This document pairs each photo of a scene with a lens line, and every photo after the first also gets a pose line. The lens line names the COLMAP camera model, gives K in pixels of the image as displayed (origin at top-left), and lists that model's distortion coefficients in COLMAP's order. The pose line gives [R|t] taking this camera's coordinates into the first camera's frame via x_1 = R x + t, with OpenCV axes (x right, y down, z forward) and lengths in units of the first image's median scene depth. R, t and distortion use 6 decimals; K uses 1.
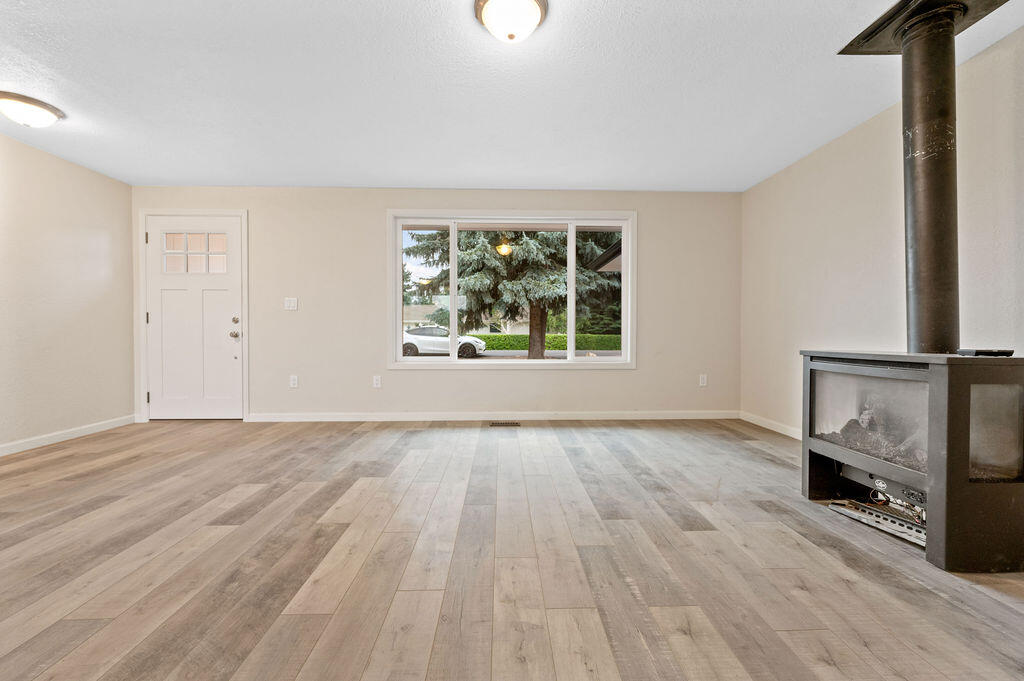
lens RADIAL K [[407.9, 0, 512.0], [0, 407.9, 340.5], [0, 0, 1]] dist [-0.000153, -0.000027]
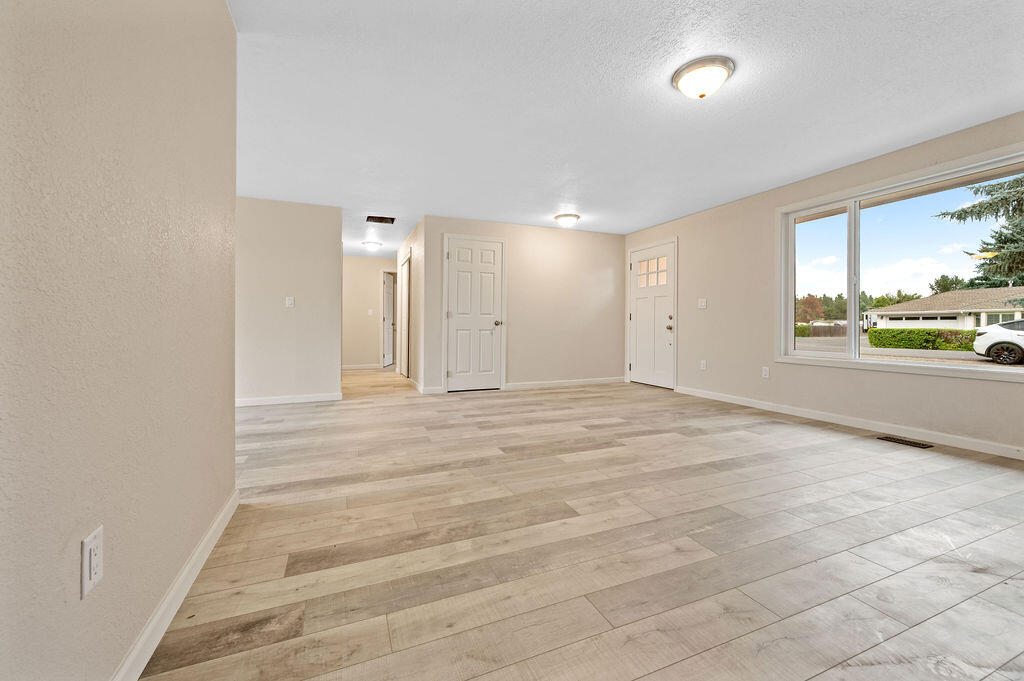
lens RADIAL K [[414.9, 0, 518.0], [0, 414.9, 323.9], [0, 0, 1]] dist [0.000732, -0.000088]
pose [[0.366471, -0.005370, -0.930414, 0.748440], [-0.018965, 0.999732, -0.013240, 0.001835], [0.930236, 0.022498, 0.366271, -0.002045]]
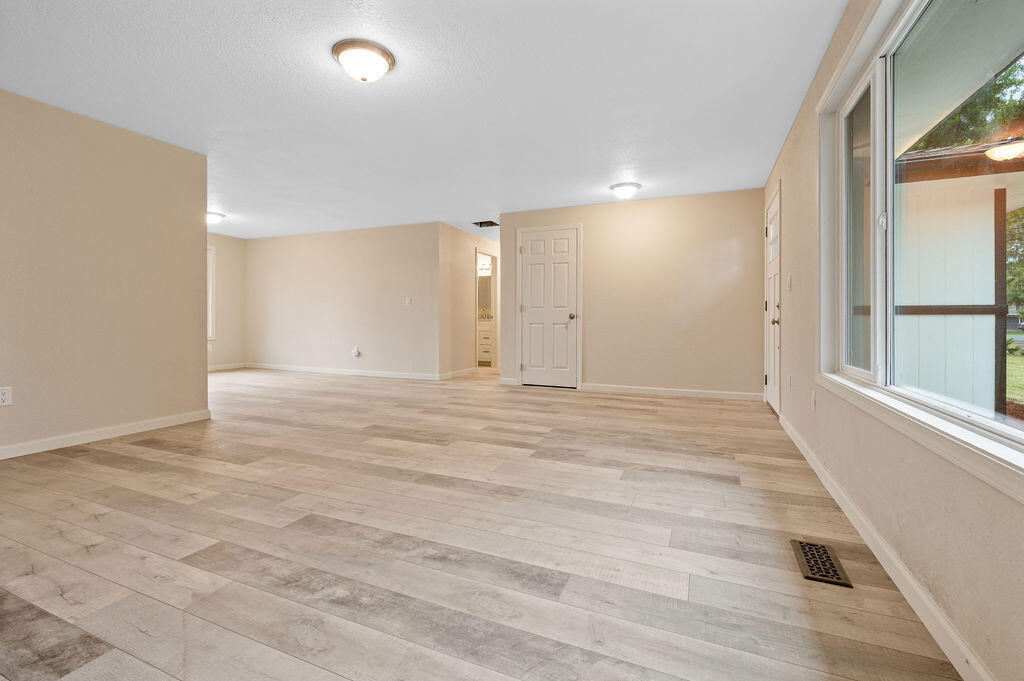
lens RADIAL K [[451.3, 0, 511.8], [0, 451.3, 322.3], [0, 0, 1]] dist [0.002865, 0.000113]
pose [[-0.423006, 0.004737, -0.906115, 0.786564], [-0.018965, 0.999721, 0.014080, -0.029052], [0.905928, 0.023141, -0.422798, 1.492708]]
